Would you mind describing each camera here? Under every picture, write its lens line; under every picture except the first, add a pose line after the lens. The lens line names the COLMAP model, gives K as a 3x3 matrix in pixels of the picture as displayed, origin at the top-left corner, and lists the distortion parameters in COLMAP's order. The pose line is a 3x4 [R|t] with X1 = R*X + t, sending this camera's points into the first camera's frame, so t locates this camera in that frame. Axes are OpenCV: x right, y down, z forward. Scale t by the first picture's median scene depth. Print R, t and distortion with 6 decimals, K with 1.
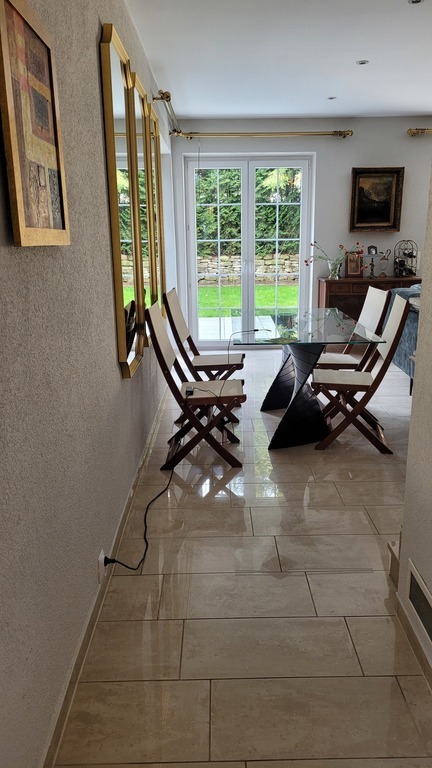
lens RADIAL K [[572.6, 0, 216.3], [0, 572.6, 390.2], [0, 0, 1]] dist [0.002149, -0.020119]
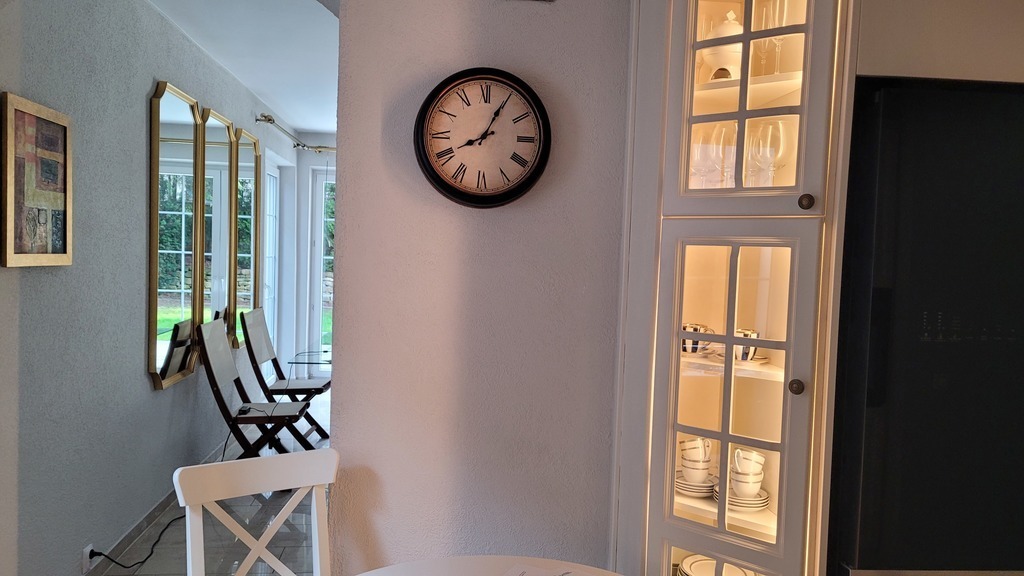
lens RADIAL K [[763.5, 0, 515.2], [0, 763.5, 283.7], [0, 0, 1]] dist [0.002149, -0.020119]
pose [[0.993092, 0.043141, 0.109116, 0.338864], [-0.018307, 0.975536, -0.219077, 0.087094], [-0.115898, 0.215566, 0.969587, -0.466288]]
